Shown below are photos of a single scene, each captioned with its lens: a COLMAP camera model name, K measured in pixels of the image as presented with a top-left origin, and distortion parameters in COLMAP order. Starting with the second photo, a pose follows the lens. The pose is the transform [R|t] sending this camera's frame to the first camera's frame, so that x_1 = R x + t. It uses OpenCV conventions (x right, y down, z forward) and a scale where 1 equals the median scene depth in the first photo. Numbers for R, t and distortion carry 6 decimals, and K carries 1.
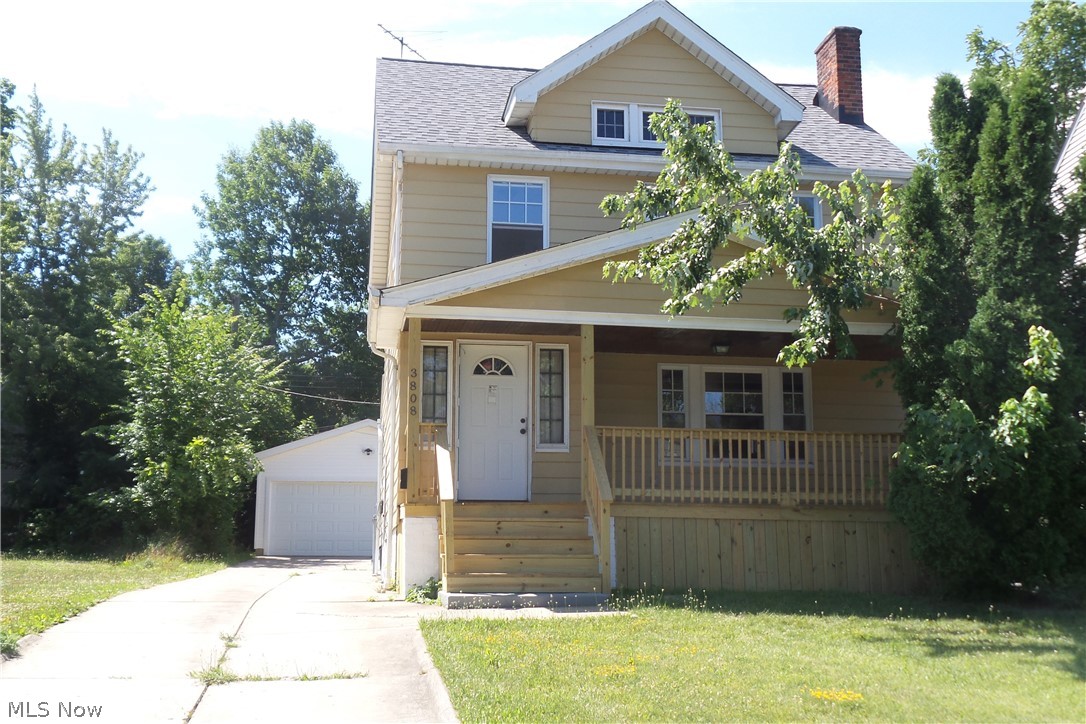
lens RADIAL K [[1347.7, 0, 542.3], [0, 1347.7, 358.2], [0, 0, 1]] dist [0.029353, 0.041623]
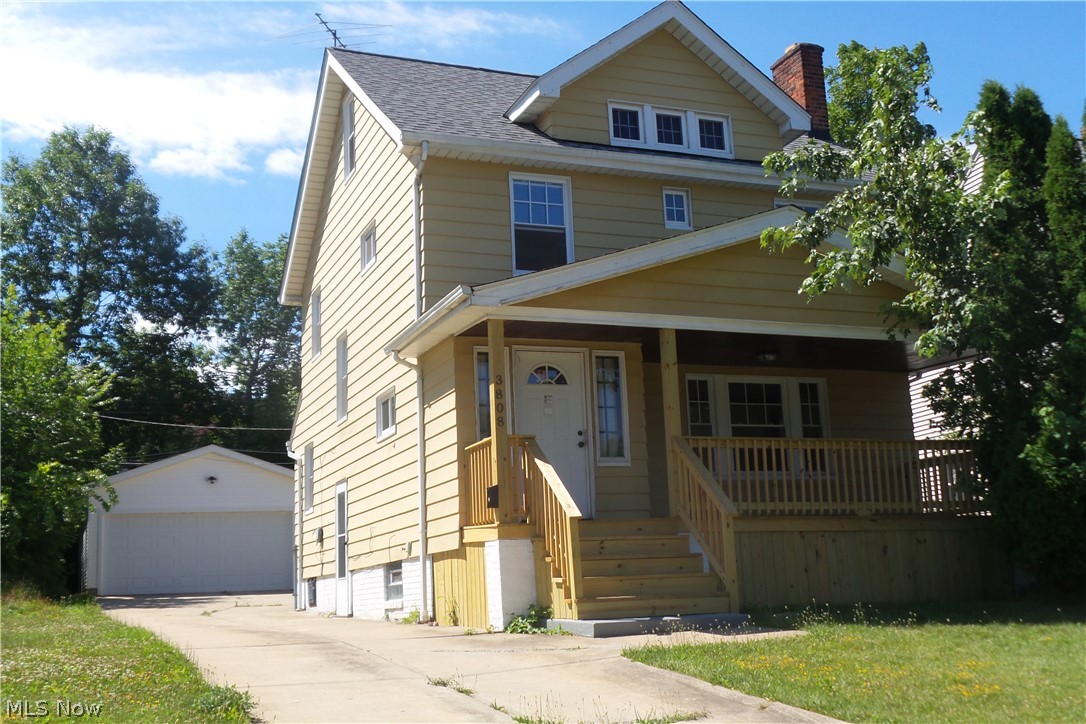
lens RADIAL K [[1313.3, 0, 543.0], [0, 1313.3, 362.0], [0, 0, 1]] dist [0.009497, -0.045698]
pose [[0.971084, 0.000995, 0.238735, -0.249621], [0.004227, 0.999763, -0.021358, 0.016150], [-0.238700, 0.021750, 0.970850, 0.121161]]
